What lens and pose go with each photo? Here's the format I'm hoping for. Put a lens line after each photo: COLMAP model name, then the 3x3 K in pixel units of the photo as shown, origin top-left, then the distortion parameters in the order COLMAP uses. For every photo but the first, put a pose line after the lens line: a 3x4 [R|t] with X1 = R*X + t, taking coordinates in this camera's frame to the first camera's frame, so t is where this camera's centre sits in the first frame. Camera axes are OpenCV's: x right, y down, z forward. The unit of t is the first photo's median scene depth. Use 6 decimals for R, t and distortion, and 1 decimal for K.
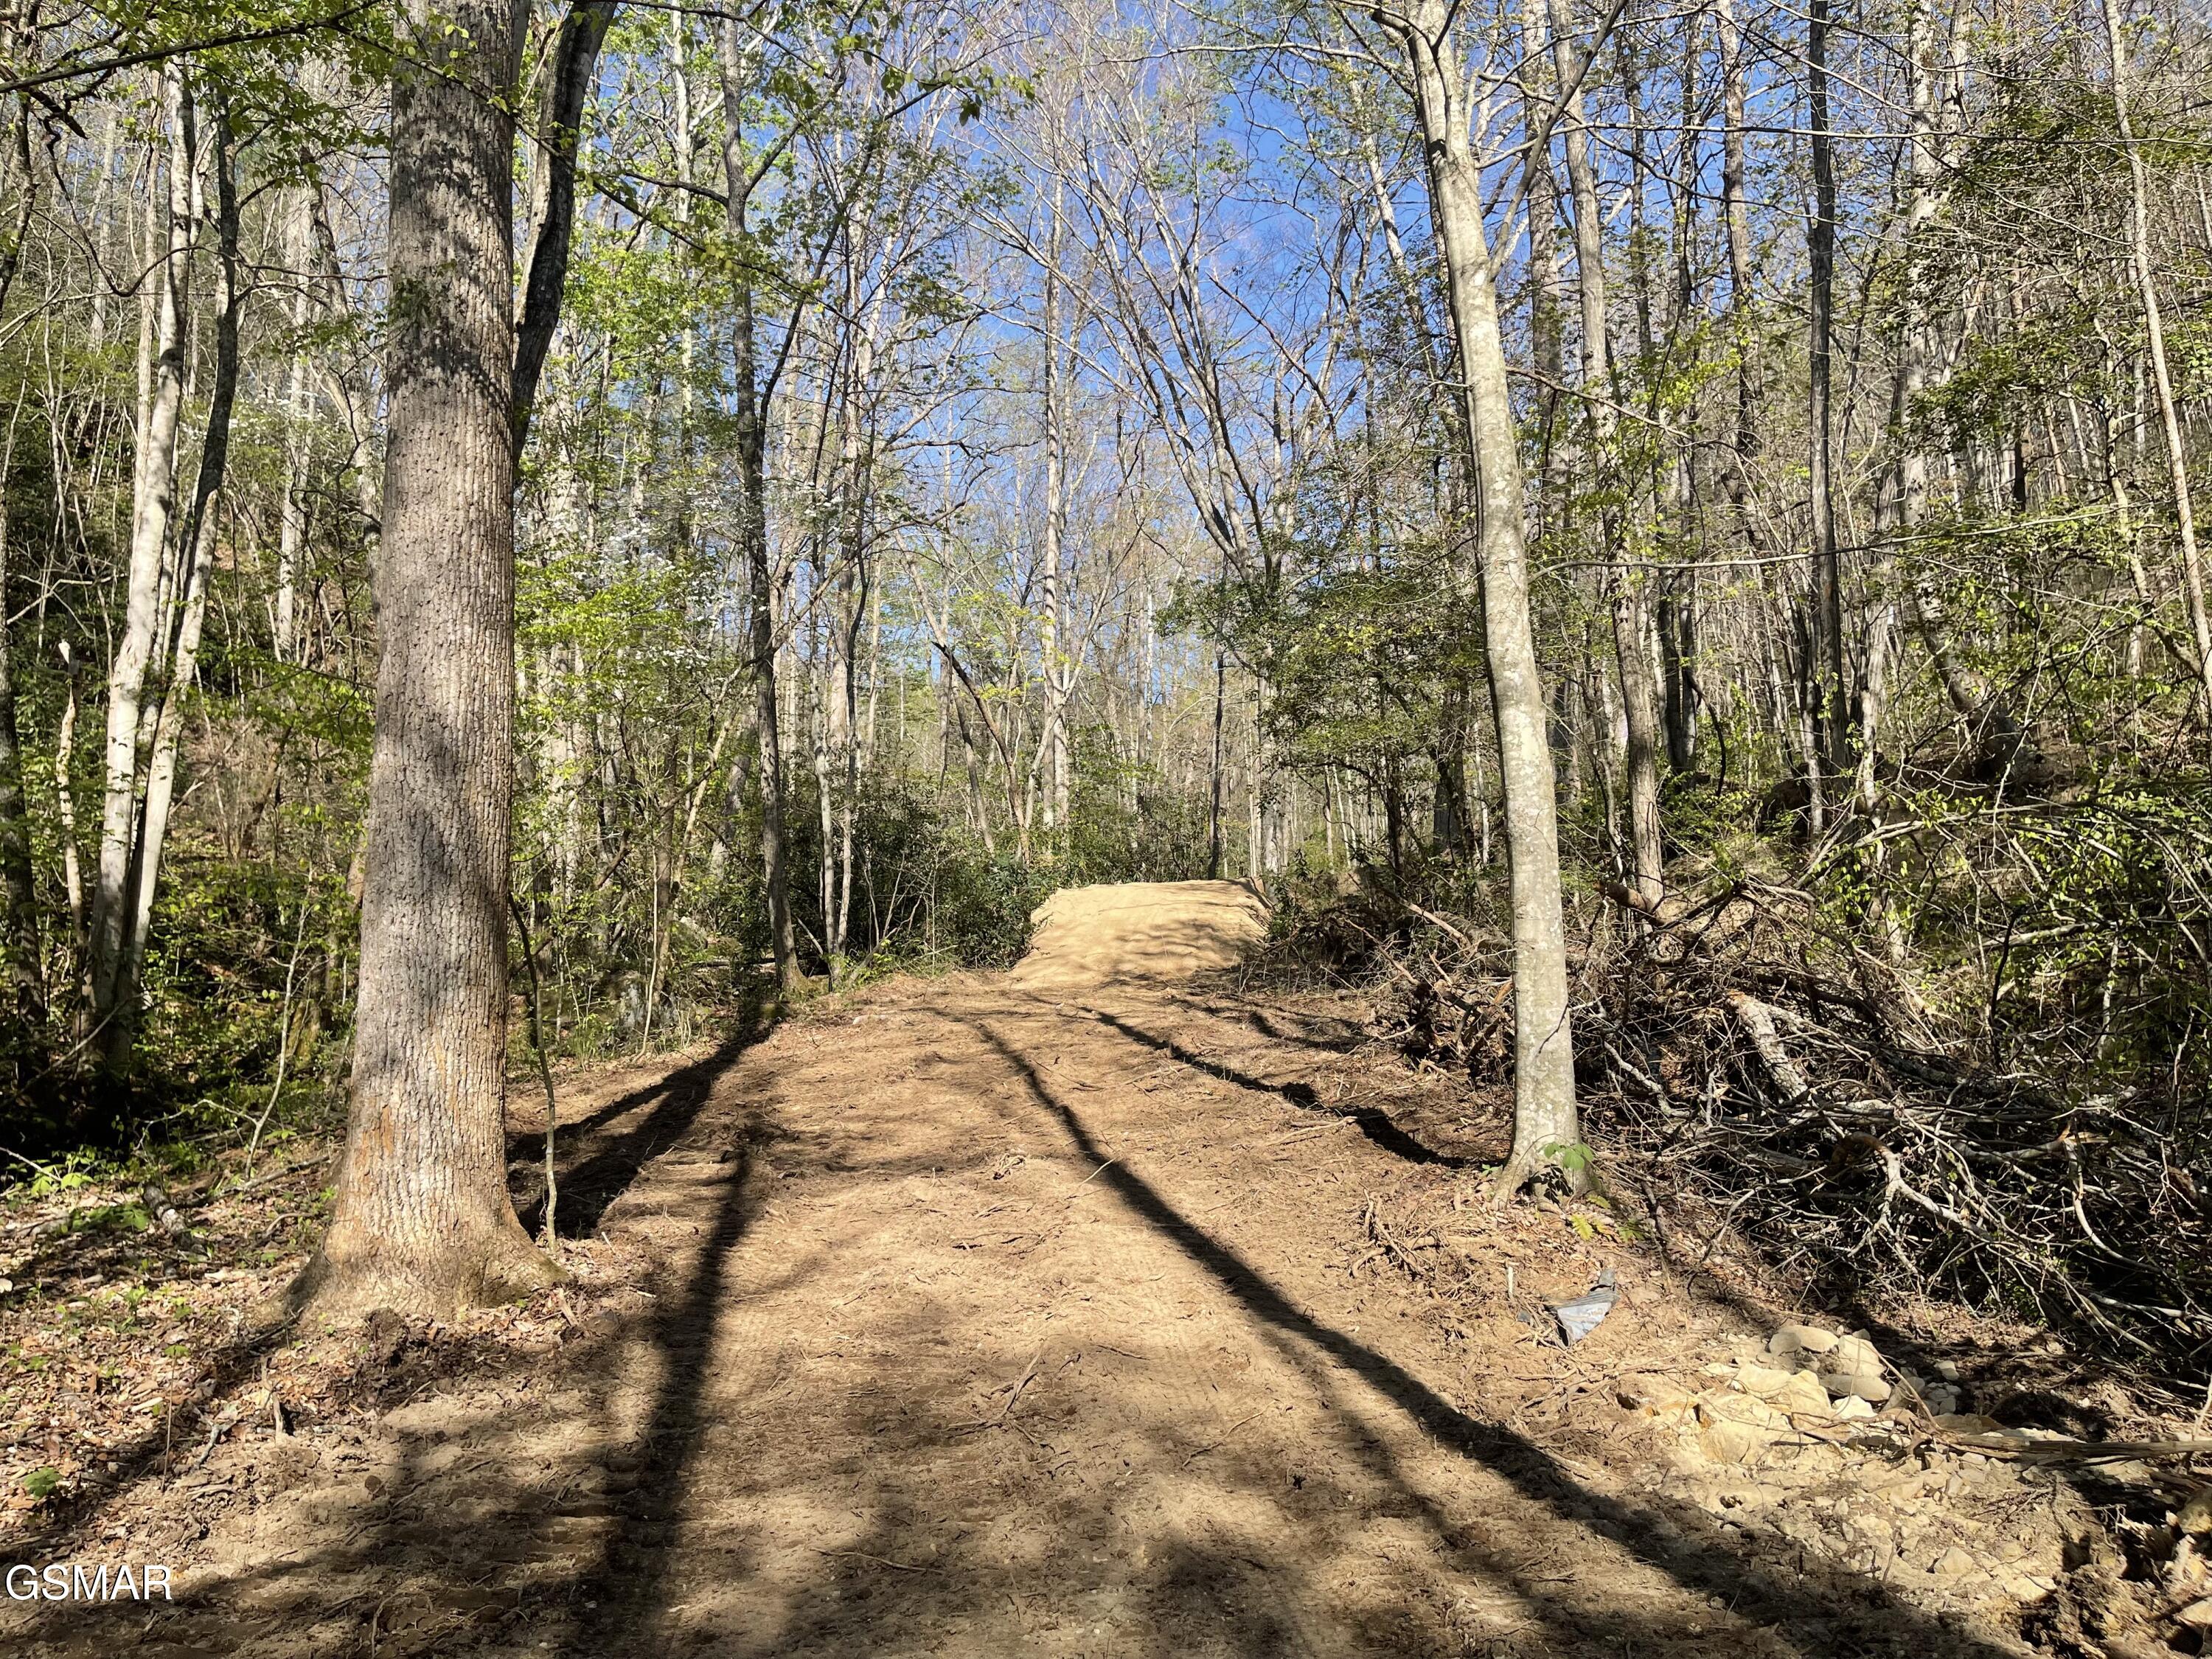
lens RADIAL K [[1629.9, 0, 1097.7], [0, 1629.9, 830.8], [0, 0, 1]] dist [0.079116, -0.110597]
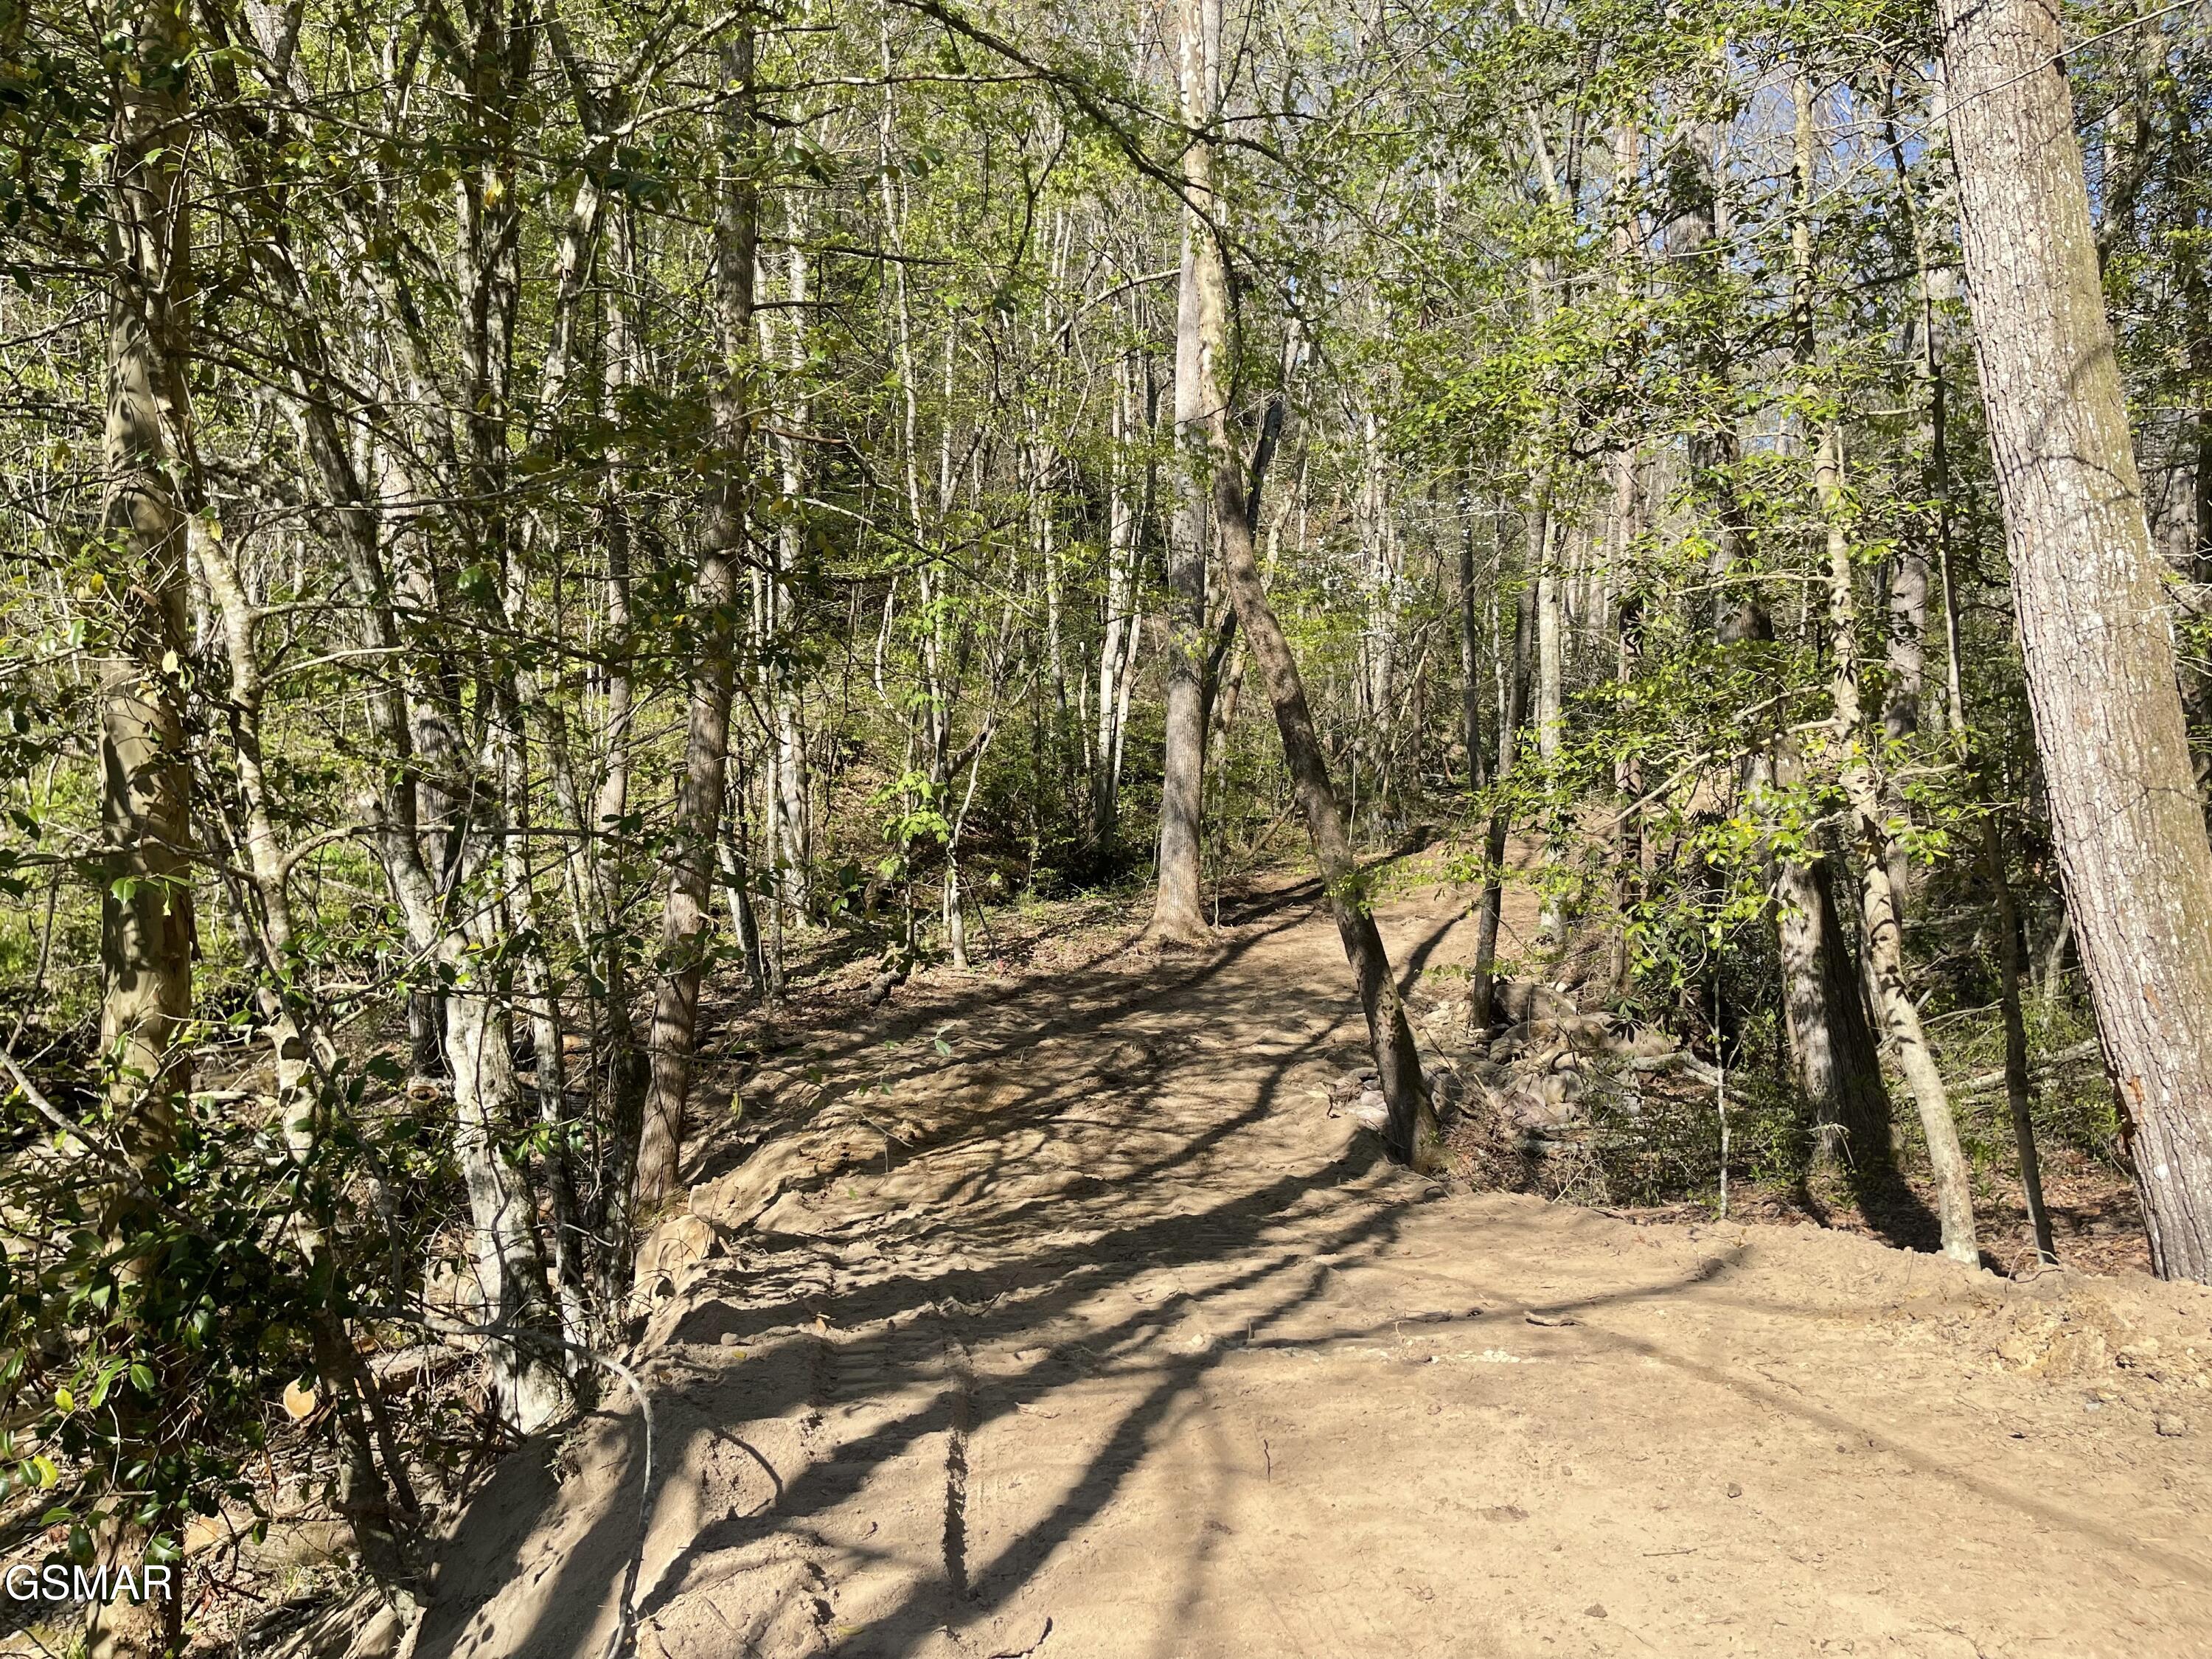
lens RADIAL K [[1629.9, 0, 1097.7], [0, 1629.9, 830.8], [0, 0, 1]] dist [0.079116, -0.110597]
pose [[0.856416, 0.053122, -0.513547, 0.963693], [0.017624, 0.991105, 0.131913, -0.316486], [0.515986, -0.122023, 0.847861, -1.593006]]
